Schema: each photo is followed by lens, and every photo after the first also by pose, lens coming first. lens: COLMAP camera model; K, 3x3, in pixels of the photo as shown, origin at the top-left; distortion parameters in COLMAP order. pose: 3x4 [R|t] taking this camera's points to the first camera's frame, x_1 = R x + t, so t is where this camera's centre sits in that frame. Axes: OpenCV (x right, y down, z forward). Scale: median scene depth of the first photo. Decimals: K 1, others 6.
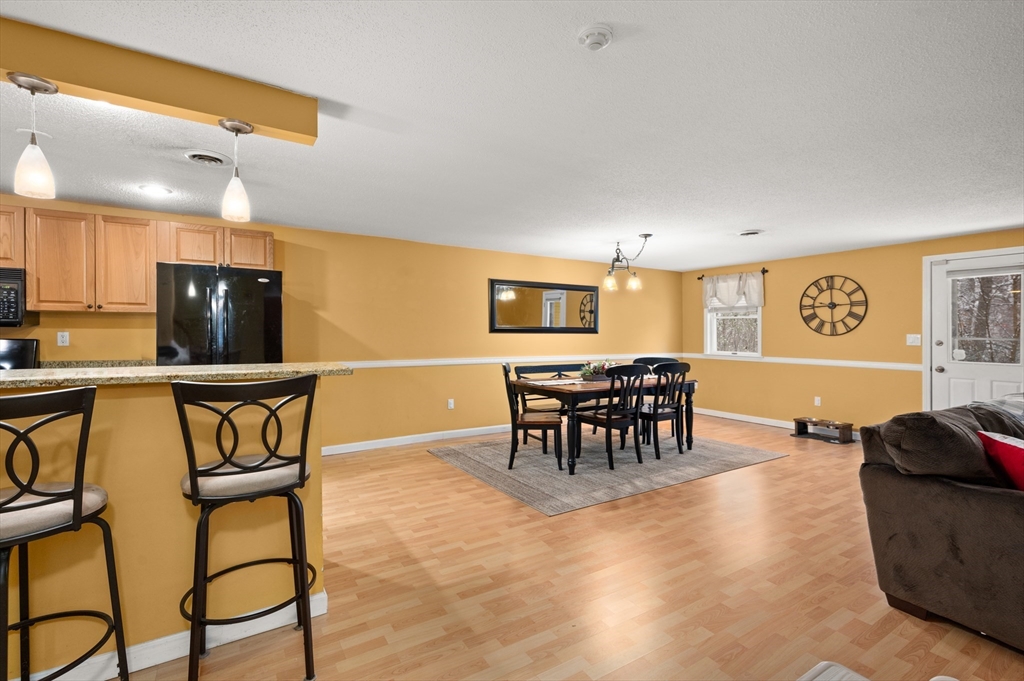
lens RADIAL K [[463.8, 0, 482.3], [0, 463.8, 326.3], [0, 0, 1]] dist [0.008966, -0.000092]
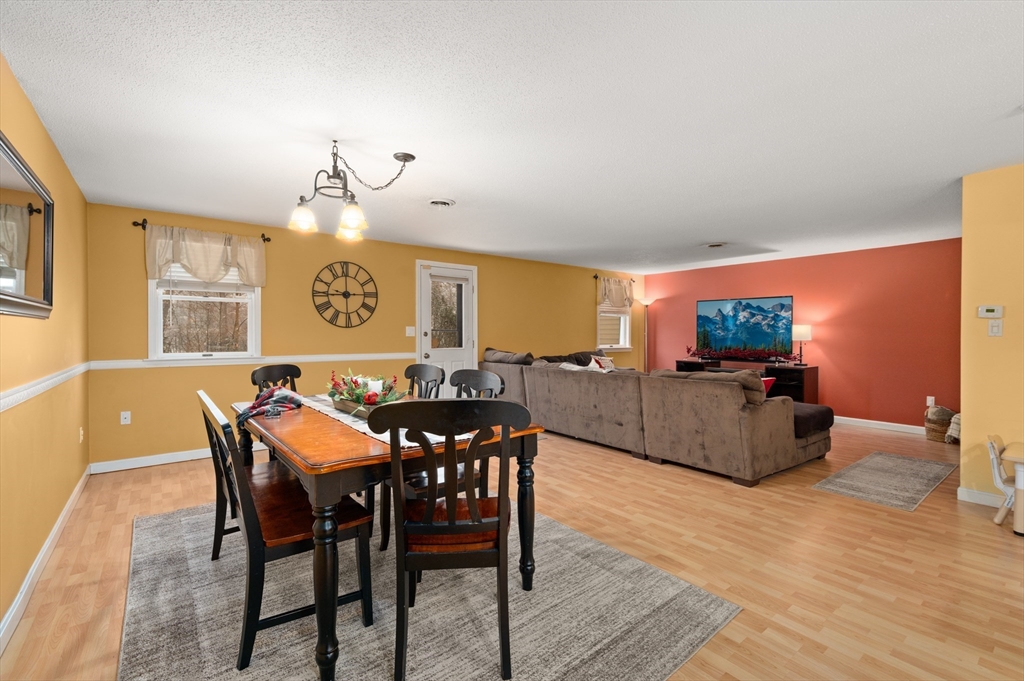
lens RADIAL K [[502.0, 0, 508.8], [0, 502.0, 334.8], [0, 0, 1]] dist [-0.005995, -0.003171]
pose [[-0.209836, -0.001672, 0.977735, -0.373194], [-0.013410, 0.999909, -0.001168, 0.042373], [-0.977645, -0.013357, -0.209839, 1.232663]]
